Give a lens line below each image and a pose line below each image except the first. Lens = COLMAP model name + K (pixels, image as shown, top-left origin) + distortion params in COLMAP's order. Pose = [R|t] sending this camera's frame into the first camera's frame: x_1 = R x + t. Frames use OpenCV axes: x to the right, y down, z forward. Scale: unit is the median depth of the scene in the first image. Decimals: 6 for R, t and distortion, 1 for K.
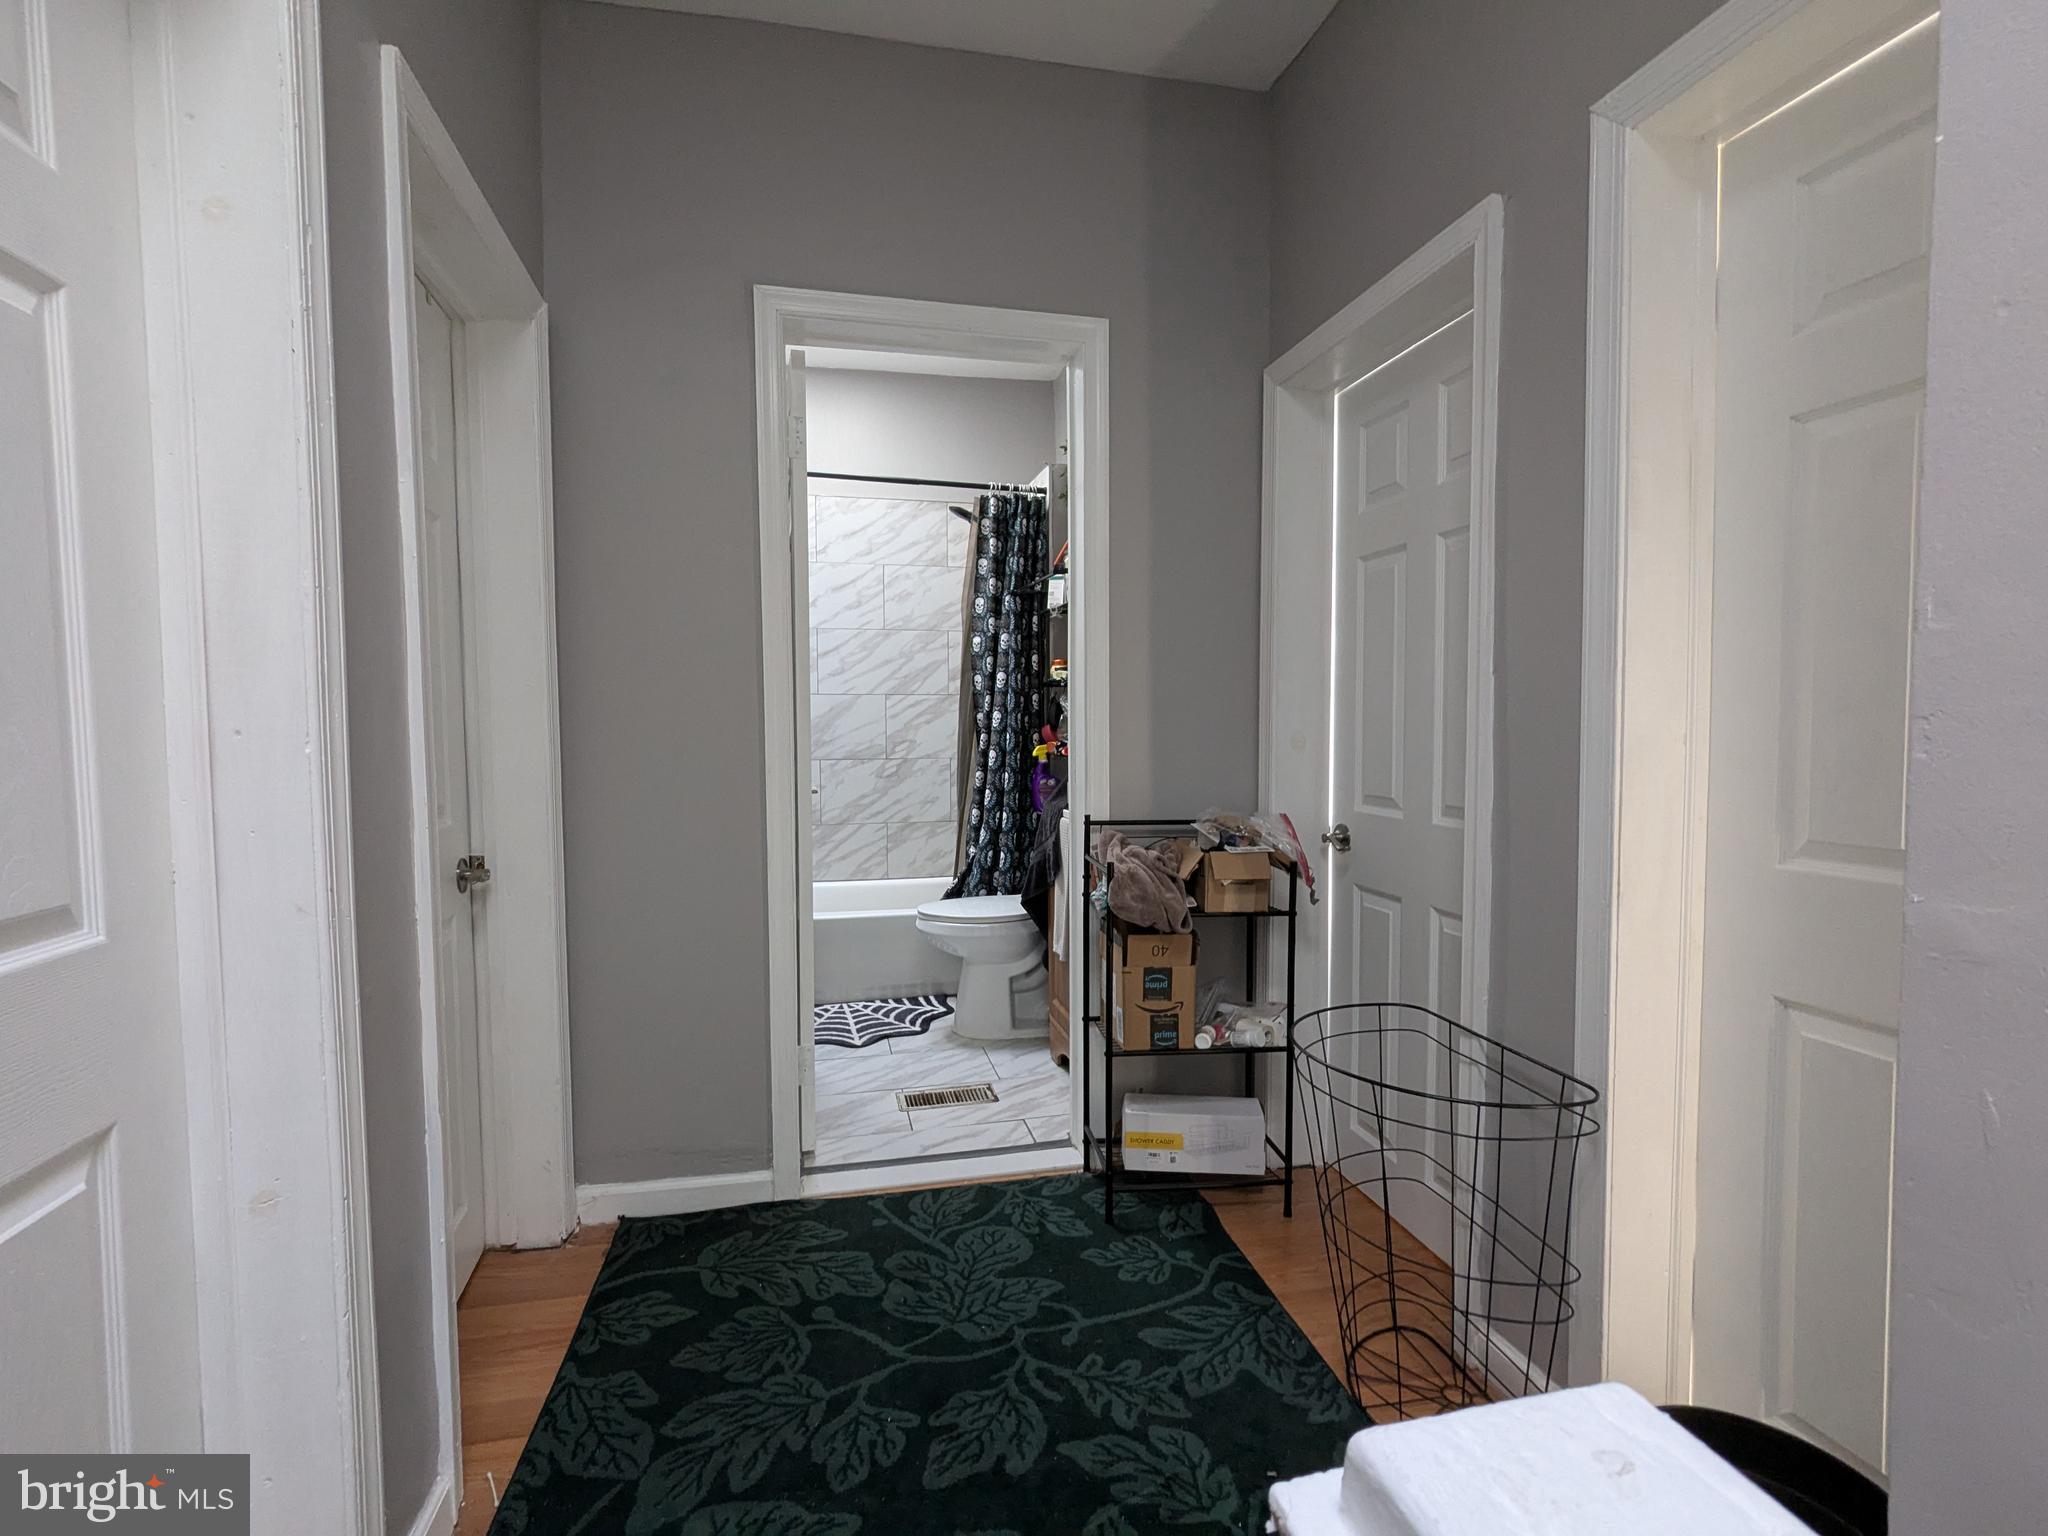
lens RADIAL K [[975.6, 0, 1024.0], [0, 975.6, 768.0], [0, 0, 1]] dist [-0.012199, -0.000339]
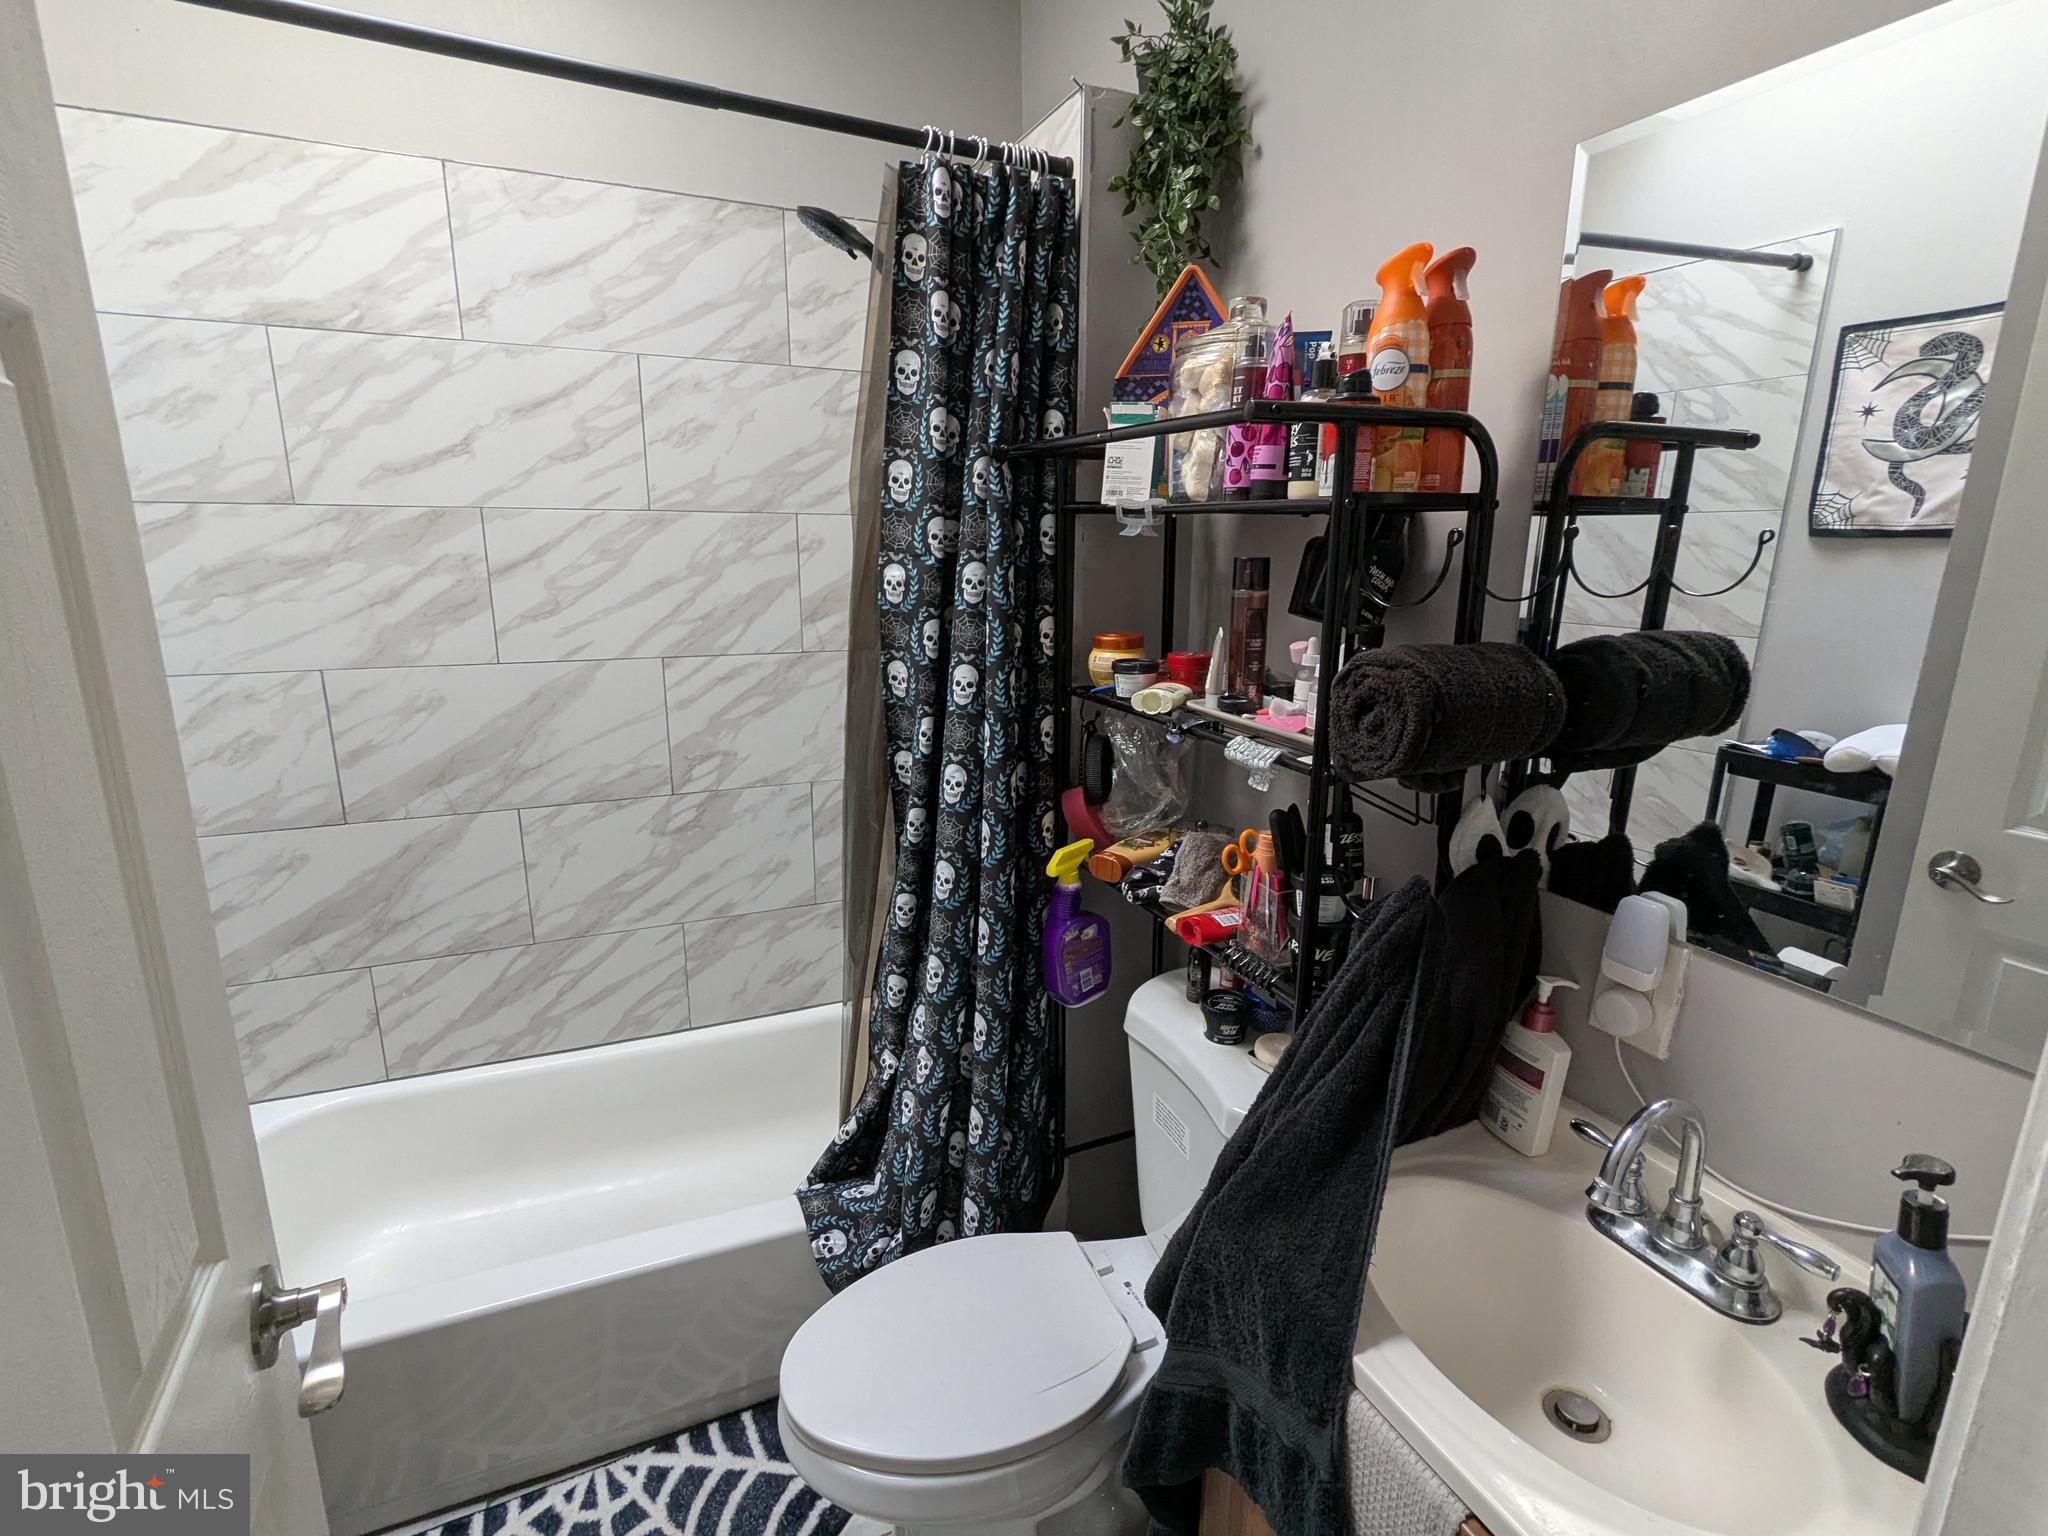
lens RADIAL K [[975.6, 0, 1024.0], [0, 975.6, 768.0], [0, 0, 1]] dist [-0.012199, -0.000339]
pose [[0.982201, -0.029699, 0.185470, -0.071693], [-0.005726, 0.982227, 0.187609, -0.127862], [-0.187746, -0.185332, 0.964574, 0.602237]]
